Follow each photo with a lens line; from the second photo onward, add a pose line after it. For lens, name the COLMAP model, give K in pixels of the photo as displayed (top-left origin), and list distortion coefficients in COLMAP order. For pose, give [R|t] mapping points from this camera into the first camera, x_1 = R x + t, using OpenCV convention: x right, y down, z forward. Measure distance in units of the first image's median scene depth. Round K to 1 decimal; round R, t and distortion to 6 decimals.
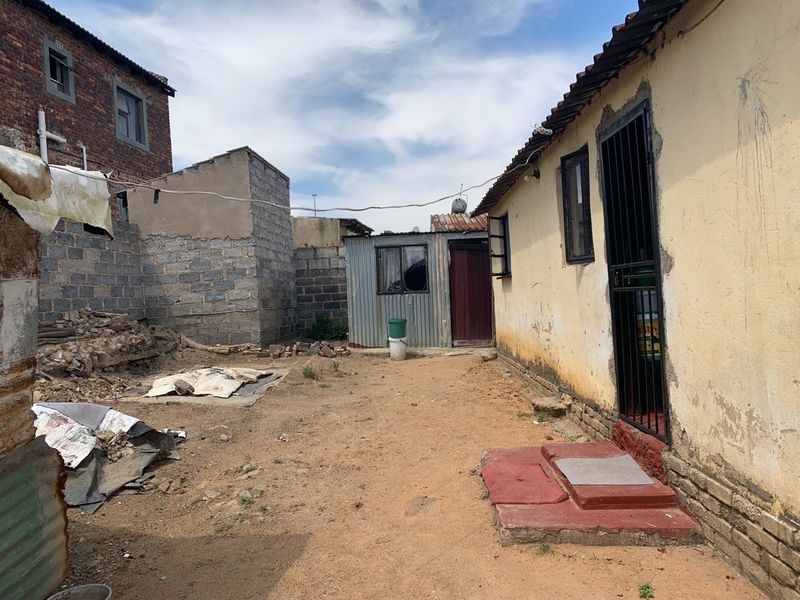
lens RADIAL K [[616.0, 0, 392.8], [0, 616.0, 270.1], [0, 0, 1]] dist [0.019955, 0.005893]
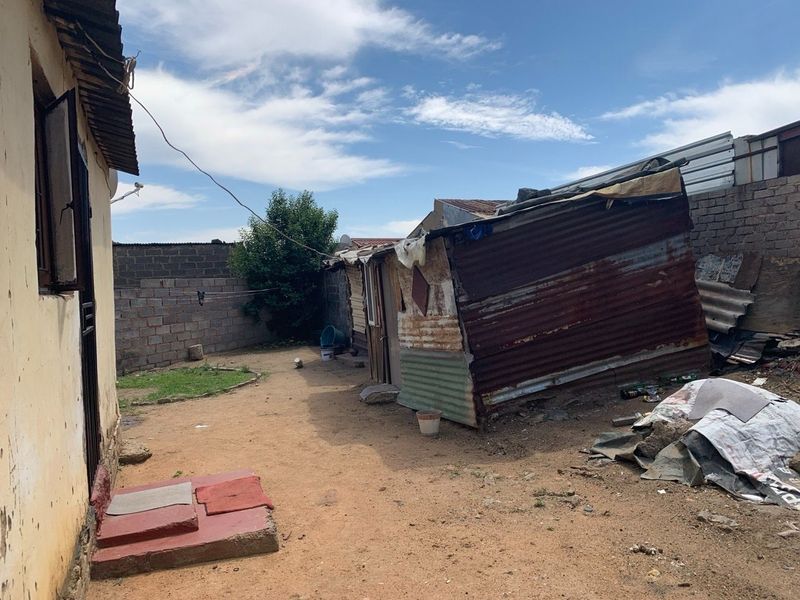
lens RADIAL K [[616.0, 0, 398.1], [0, 616.0, 304.1], [0, 0, 1]] dist [0.019955, 0.005893]
pose [[-0.915088, 0.125539, -0.383215, 0.334147], [0.124565, 0.991831, 0.027465, 0.021644], [0.383532, -0.022602, -0.923251, 2.244509]]
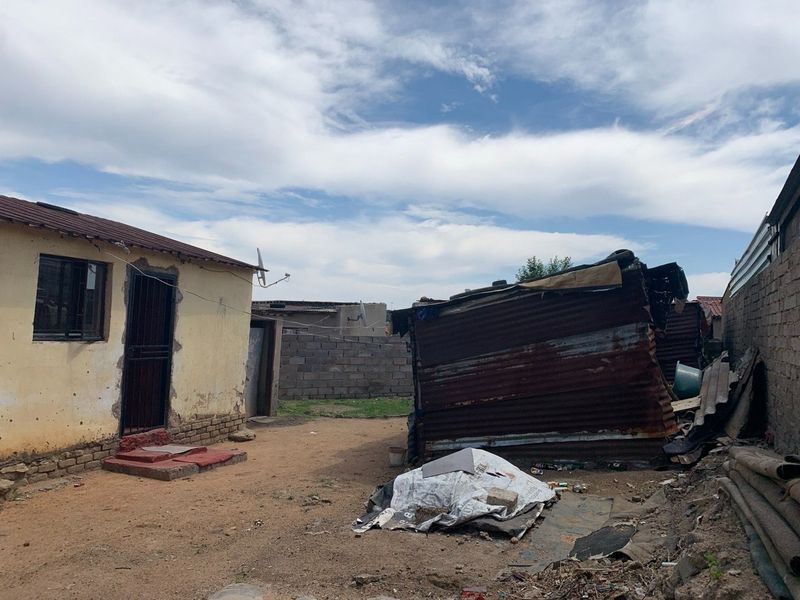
lens RADIAL K [[616.0, 0, 397.4], [0, 616.0, 297.5], [0, 0, 1]] dist [0.019955, 0.005893]
pose [[-0.953122, 0.056724, 0.297221, -1.040402], [0.024002, 0.993349, -0.112610, 0.084324], [-0.301632, -0.100197, -0.948145, 2.875066]]
